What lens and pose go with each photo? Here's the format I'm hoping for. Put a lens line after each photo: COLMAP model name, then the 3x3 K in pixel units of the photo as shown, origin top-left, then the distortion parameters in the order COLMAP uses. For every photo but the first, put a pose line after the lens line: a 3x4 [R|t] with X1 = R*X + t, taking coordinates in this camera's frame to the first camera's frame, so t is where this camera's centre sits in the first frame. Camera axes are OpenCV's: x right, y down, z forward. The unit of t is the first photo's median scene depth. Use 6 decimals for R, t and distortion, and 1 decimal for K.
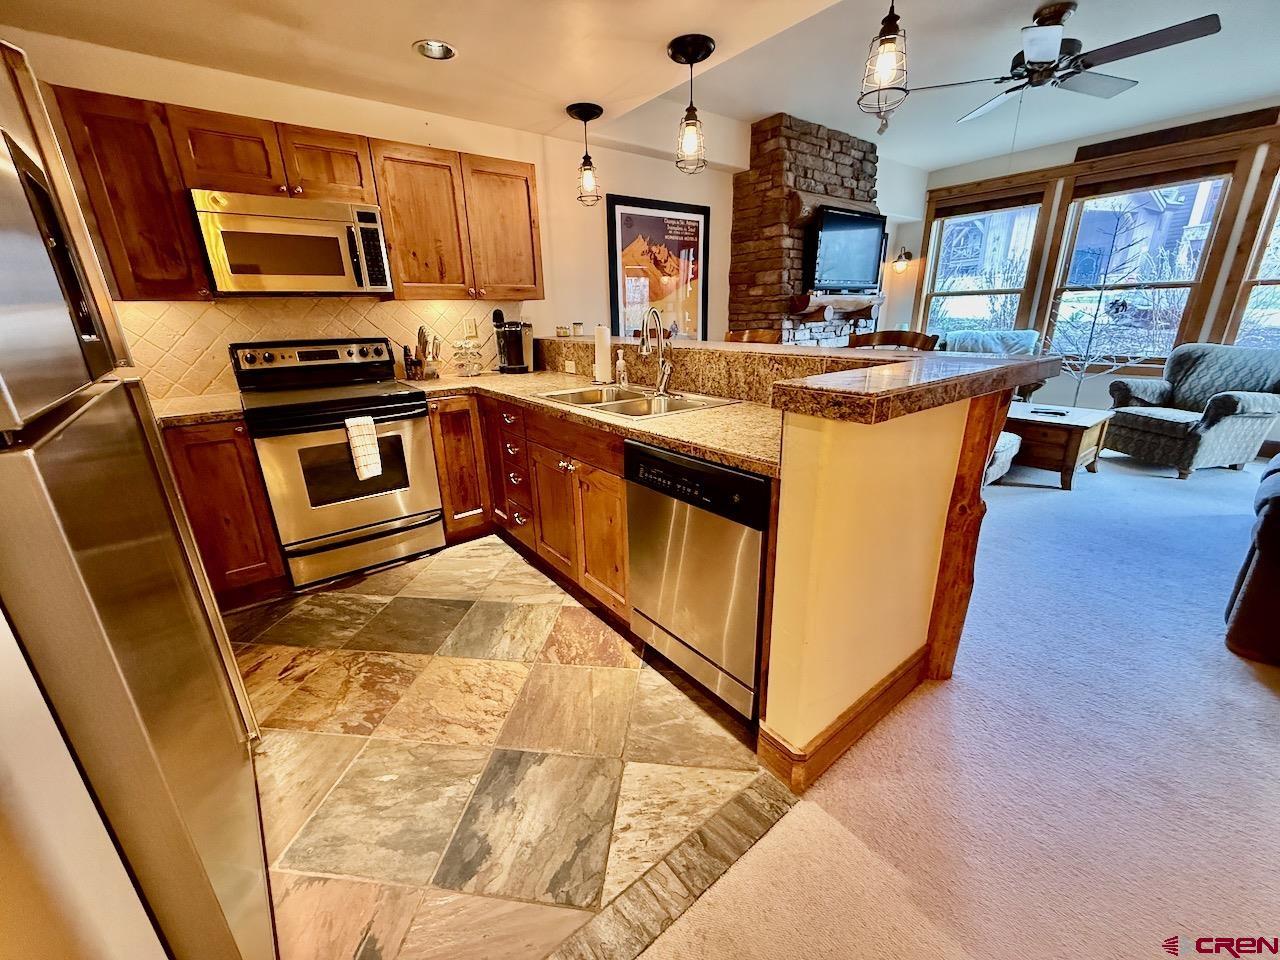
lens RADIAL K [[508.4, 0, 638.8], [0, 508.4, 481.7], [0, 0, 1]] dist [-0.000797, 0.000090]
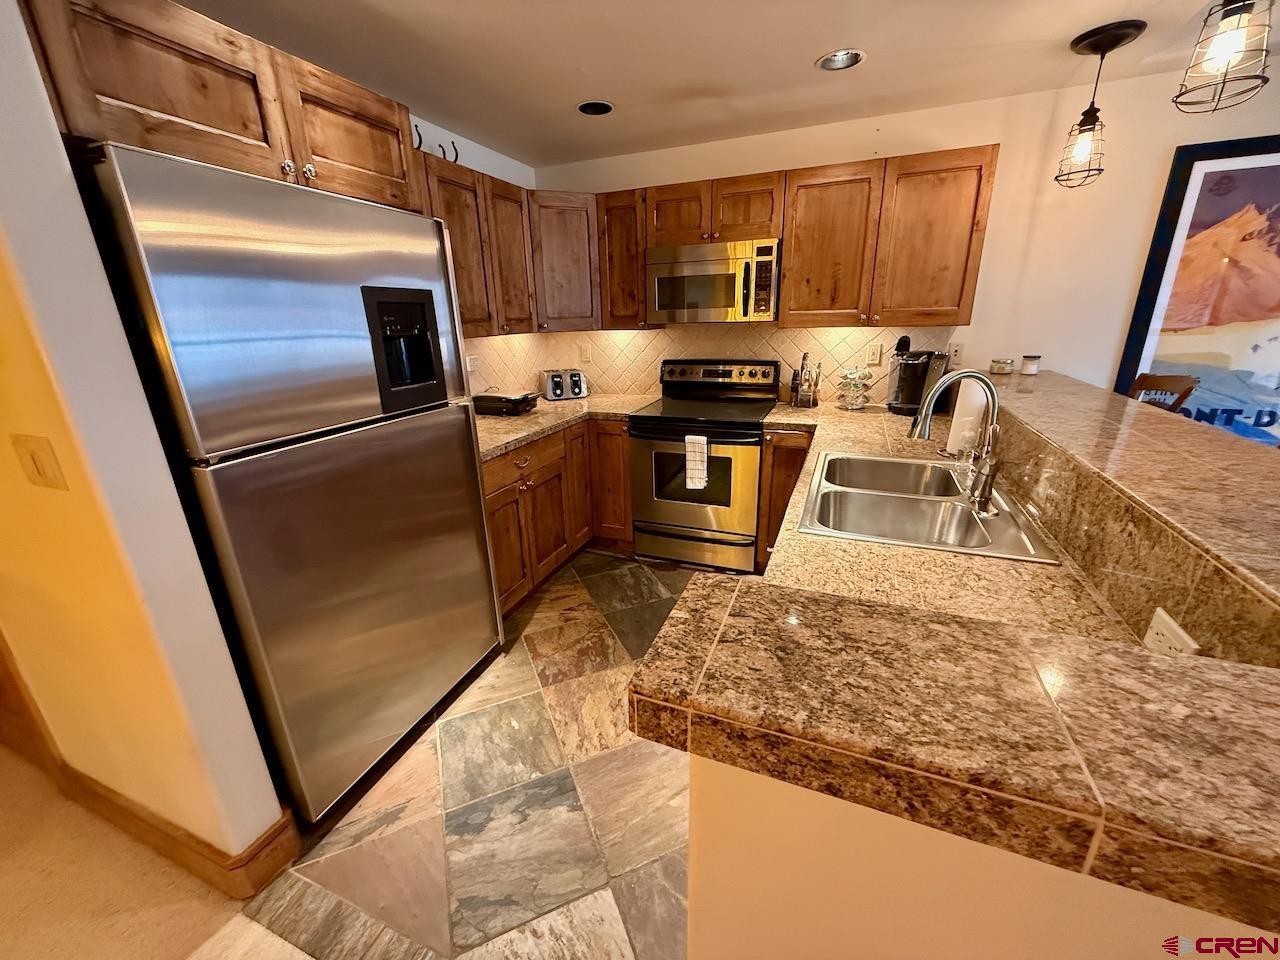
lens RADIAL K [[508.4, 0, 638.8], [0, 508.4, 481.6], [0, 0, 1]] dist [-0.000797, 0.000090]
pose [[0.502255, 0.279646, -0.818253, 0.216557], [-0.258980, 0.951474, 0.166210, -0.118639], [0.825027, 0.128431, 0.550306, 0.183878]]
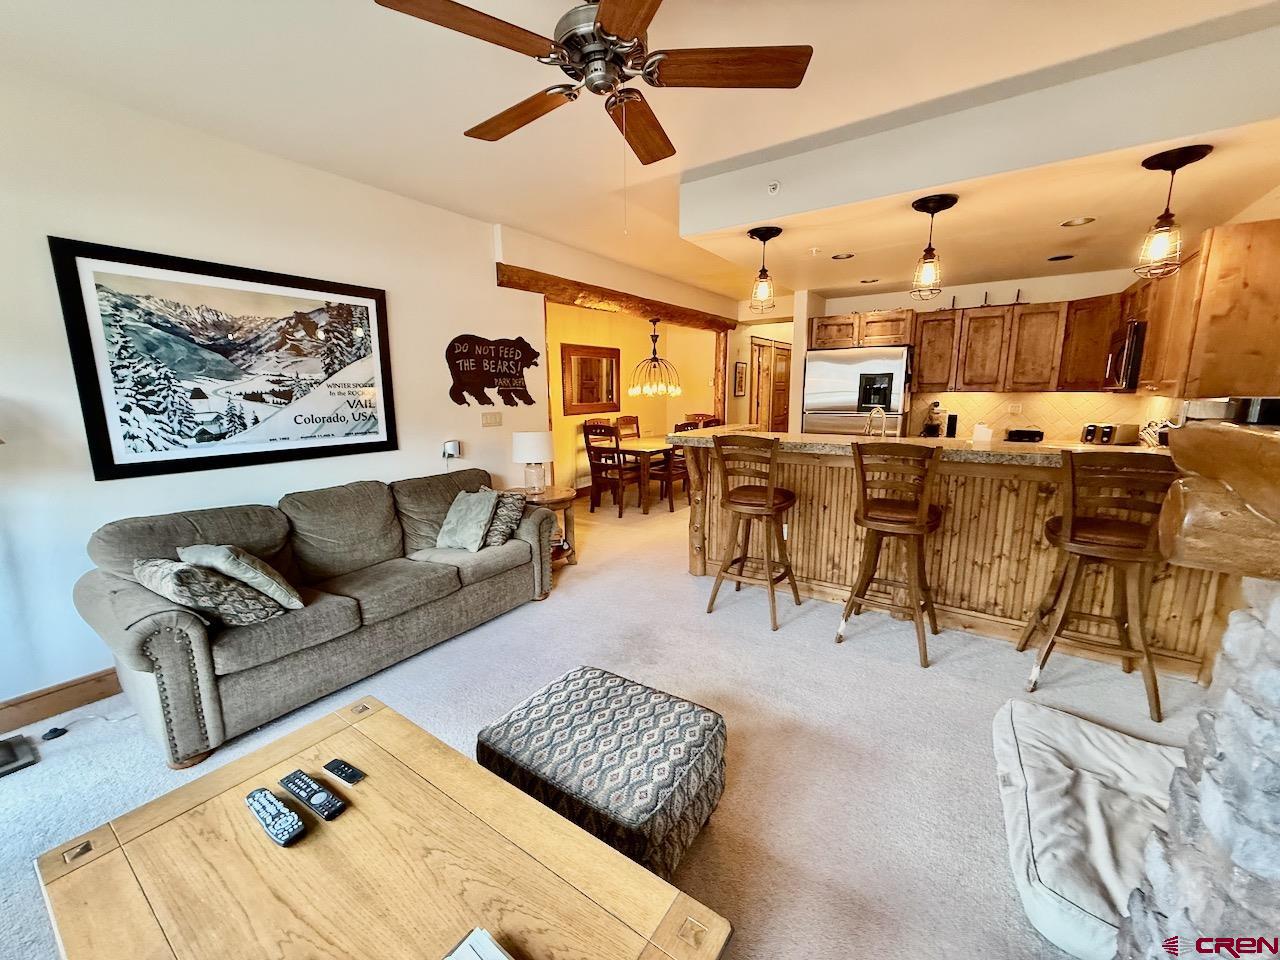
lens RADIAL K [[508.4, 0, 638.6], [0, 508.4, 480.5], [0, 0, 1]] dist [-0.000797, 0.000090]
pose [[-0.952138, 0.084765, -0.293679, 0.698145], [-0.067401, 0.878910, 0.472202, -0.479192], [0.298143, 0.469396, -0.831130, 1.252462]]
